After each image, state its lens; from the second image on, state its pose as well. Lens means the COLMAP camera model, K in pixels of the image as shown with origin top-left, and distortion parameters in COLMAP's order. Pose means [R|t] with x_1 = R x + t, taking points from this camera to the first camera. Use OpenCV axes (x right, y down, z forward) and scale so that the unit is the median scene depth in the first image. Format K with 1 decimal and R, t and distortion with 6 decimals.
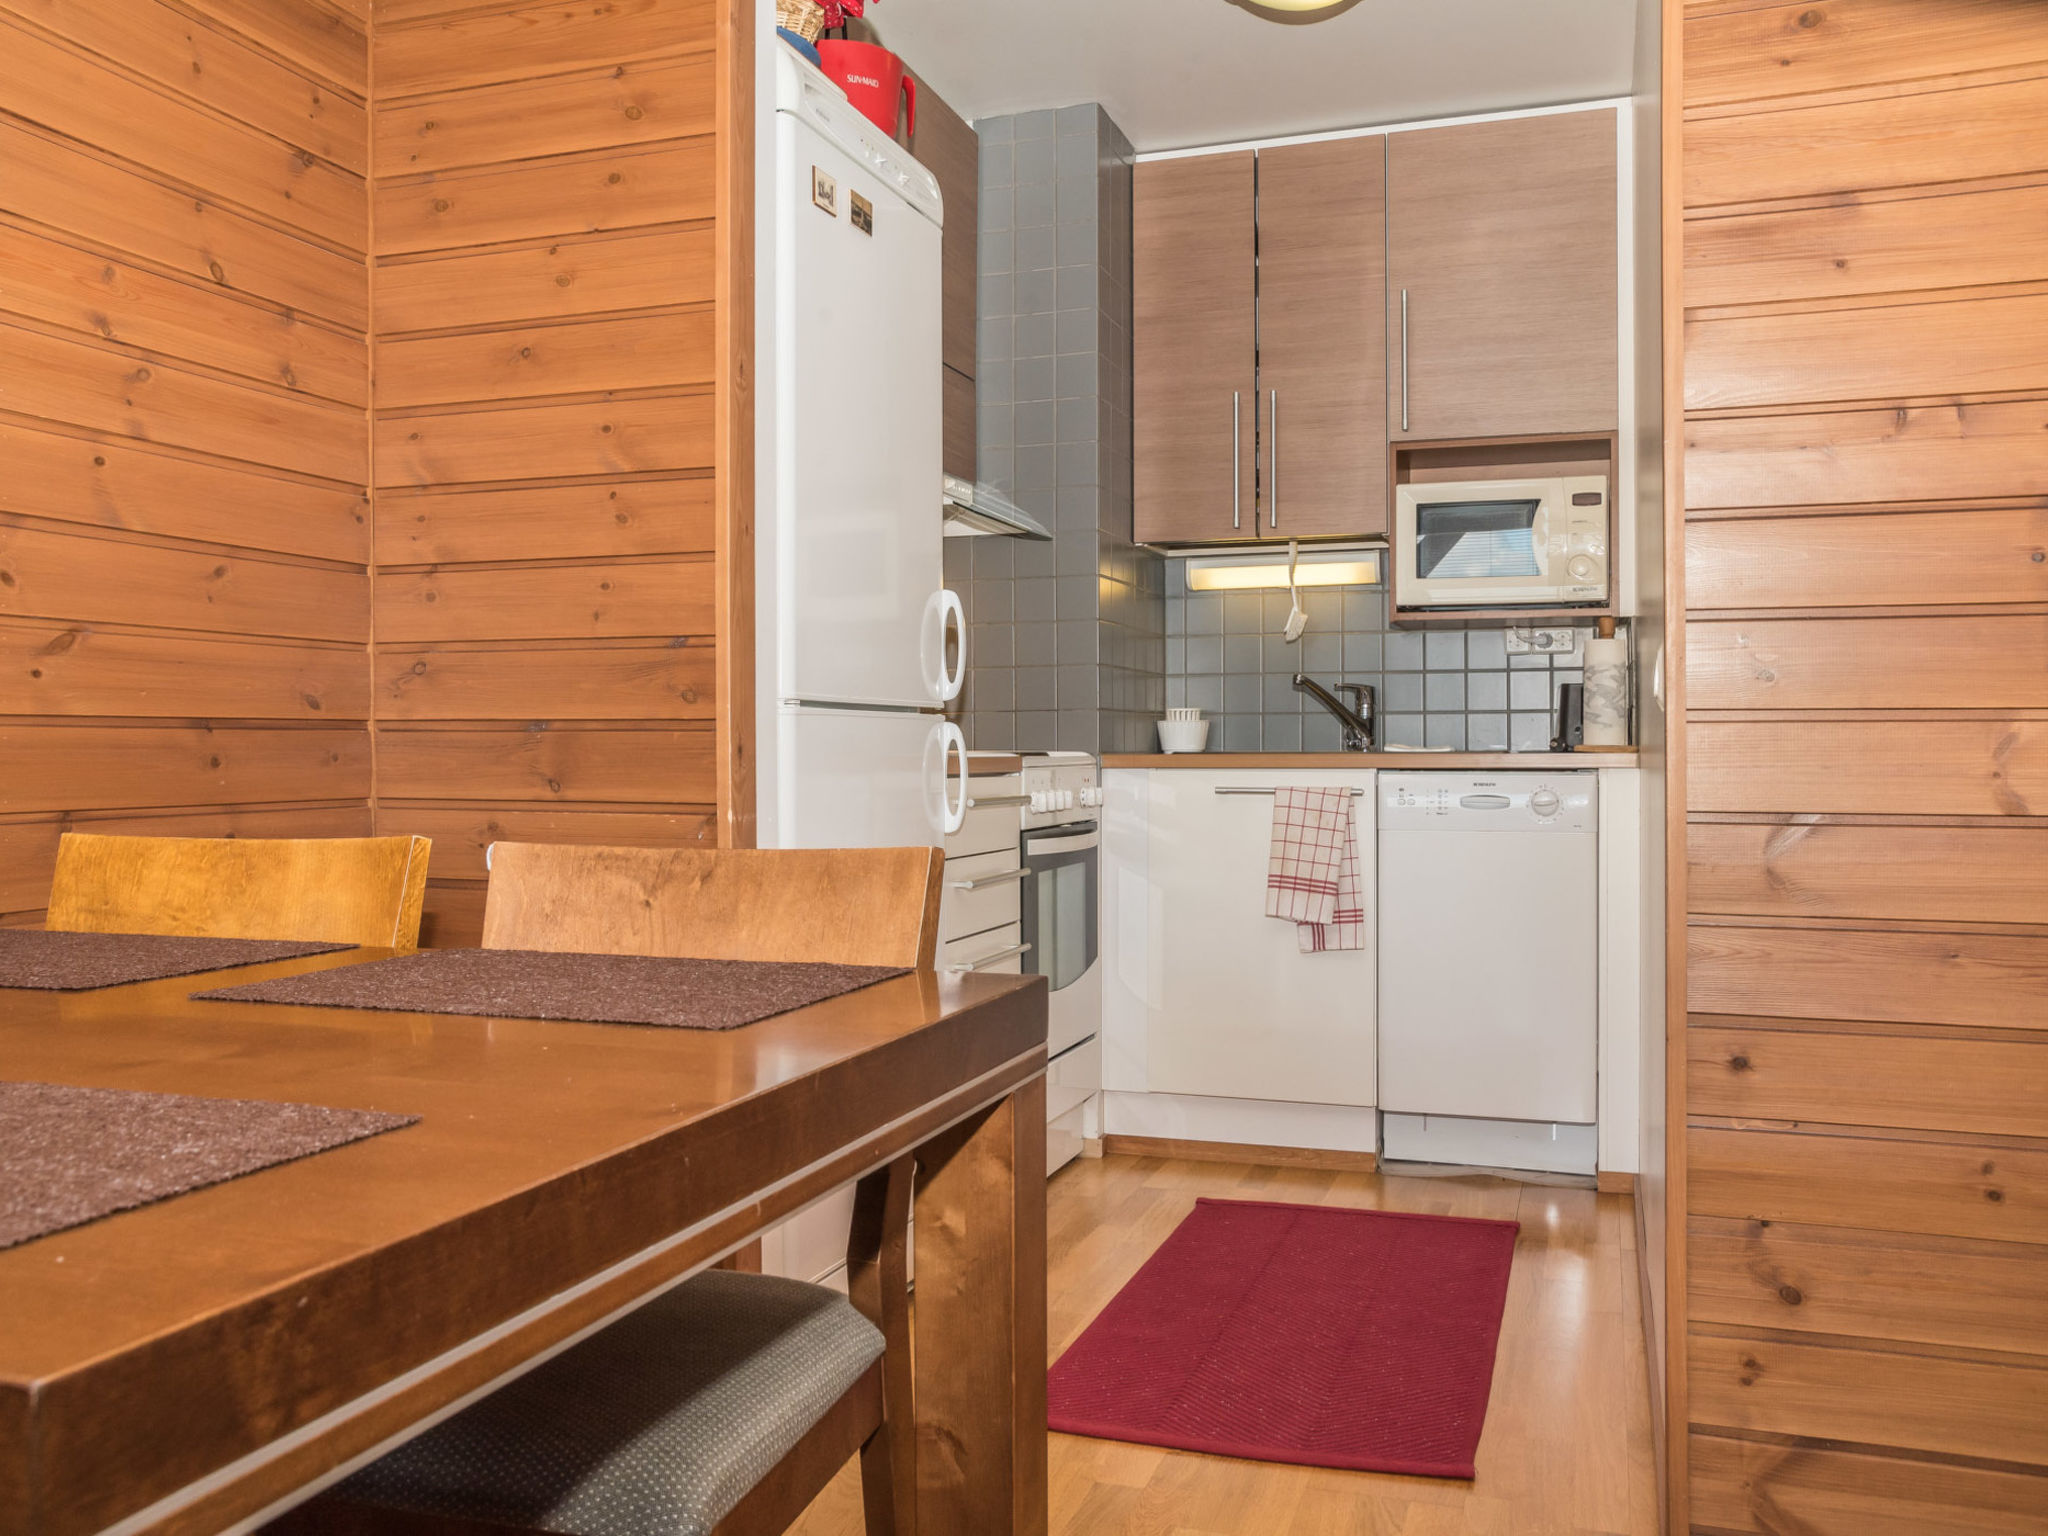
lens RADIAL K [[1681.9, 0, 1018.1], [0, 1681.9, 751.6], [0, 0, 1]] dist [-0.059084, 0.051606]
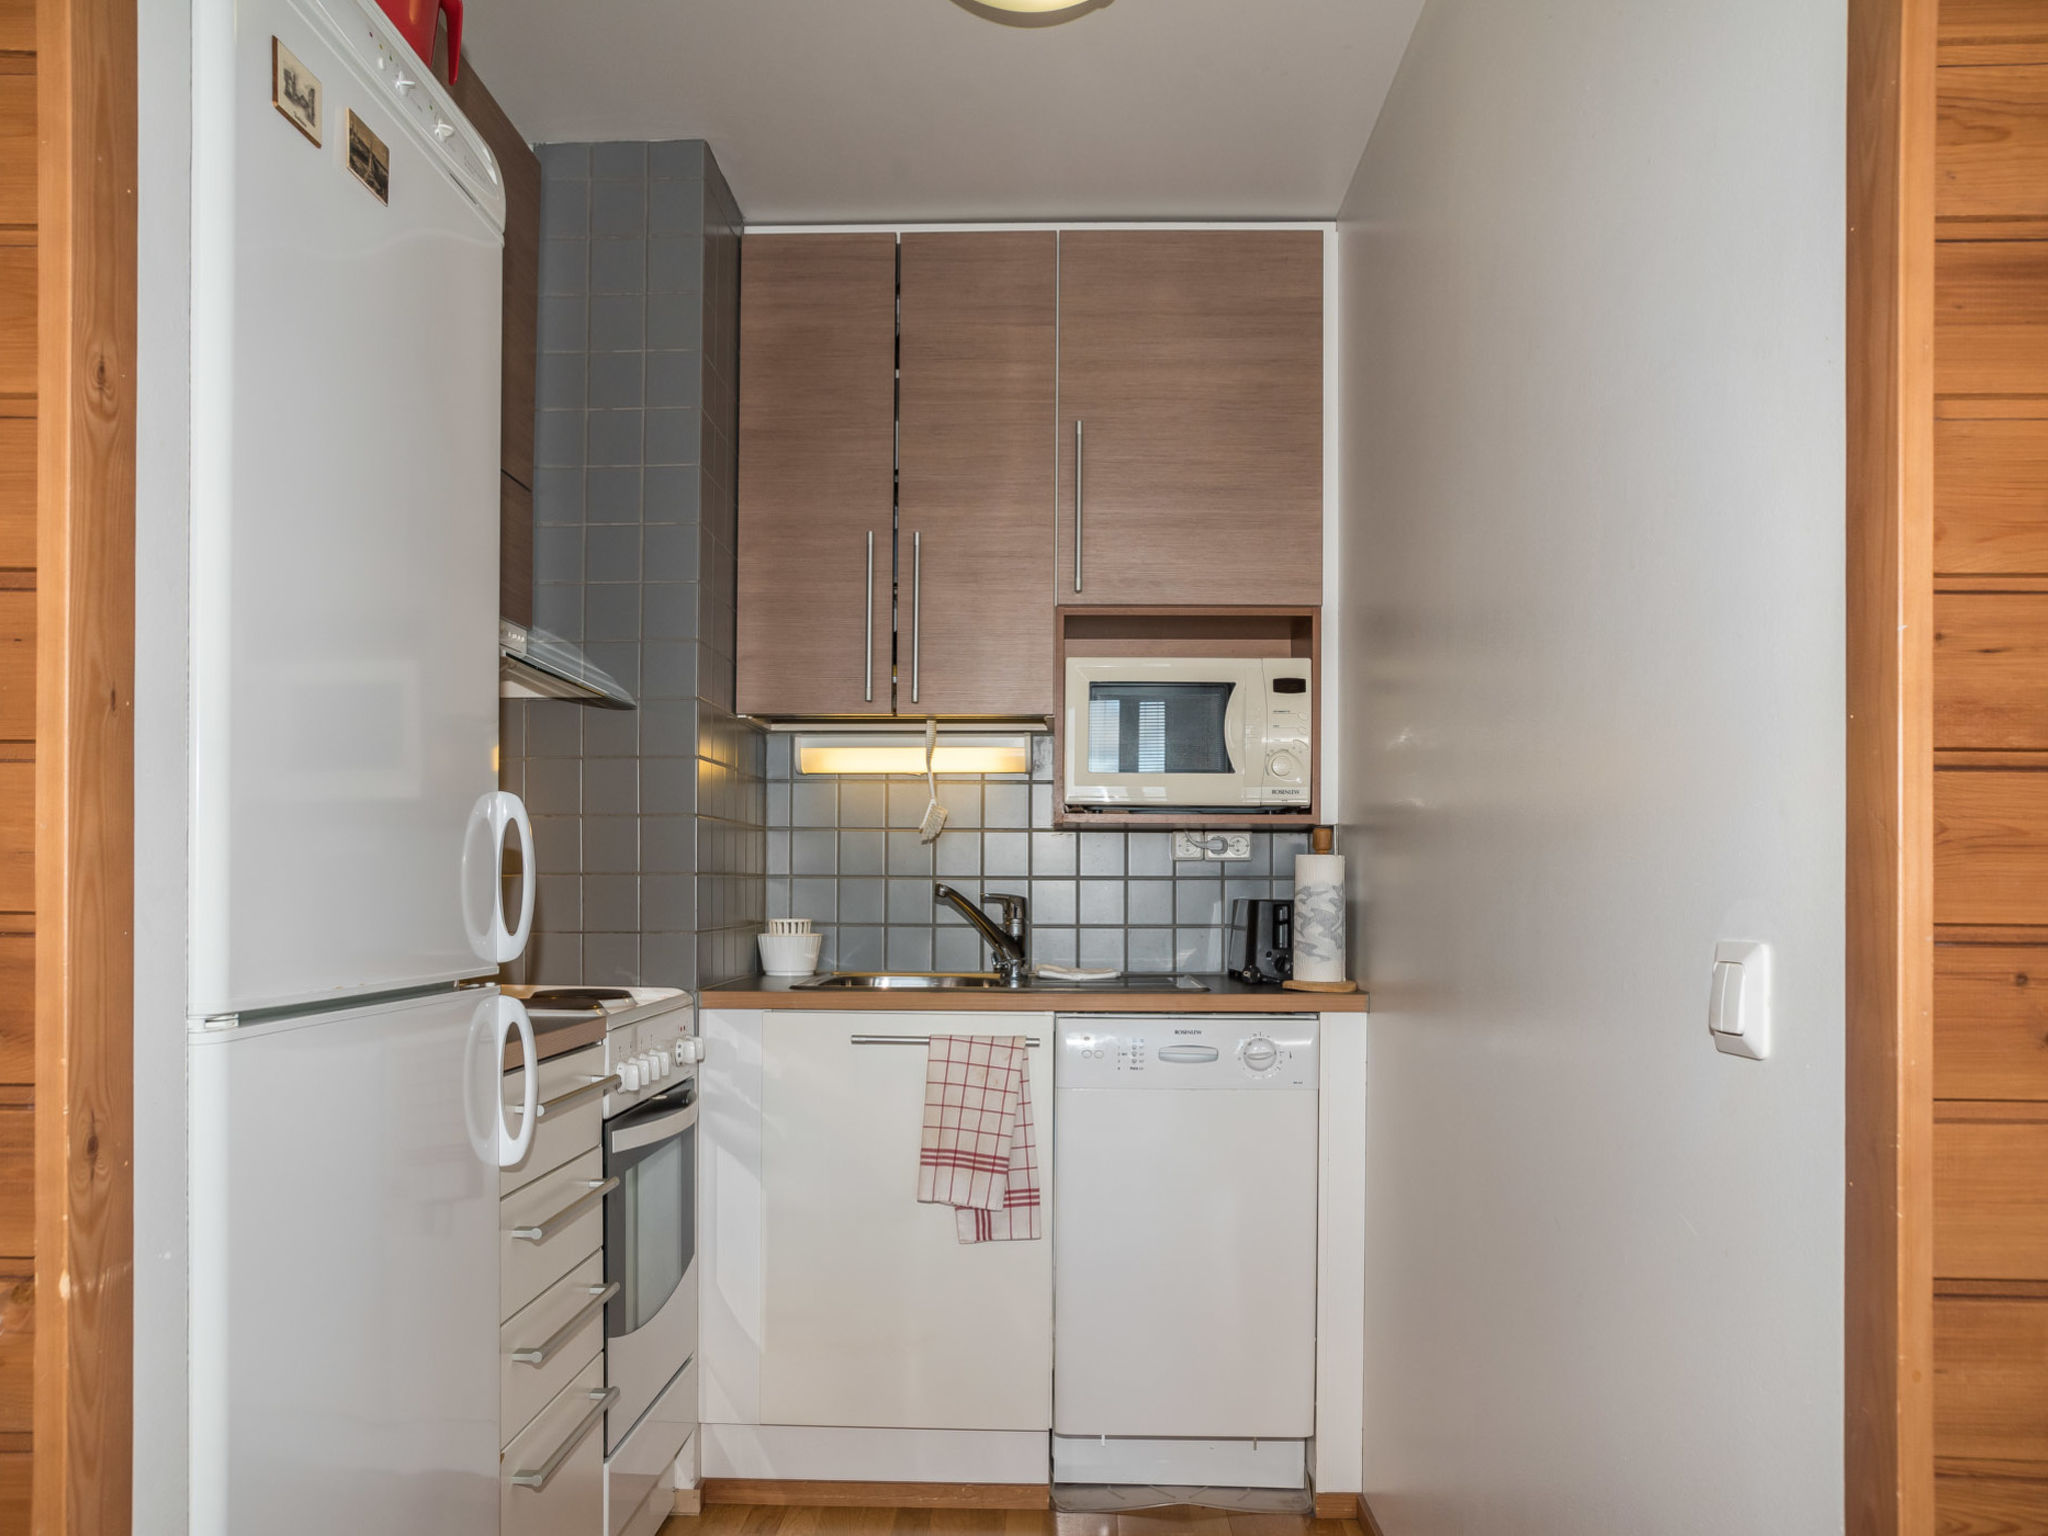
lens RADIAL K [[1558.1, 0, 1026.0], [0, 1558.1, 885.0], [0, 0, 1]] dist [-0.070960, 0.079947]
pose [[0.952891, 0.006668, 0.303239, -0.025569], [-0.005815, 0.999976, -0.003717, -0.048095], [-0.303256, 0.001778, 0.952907, 0.301830]]
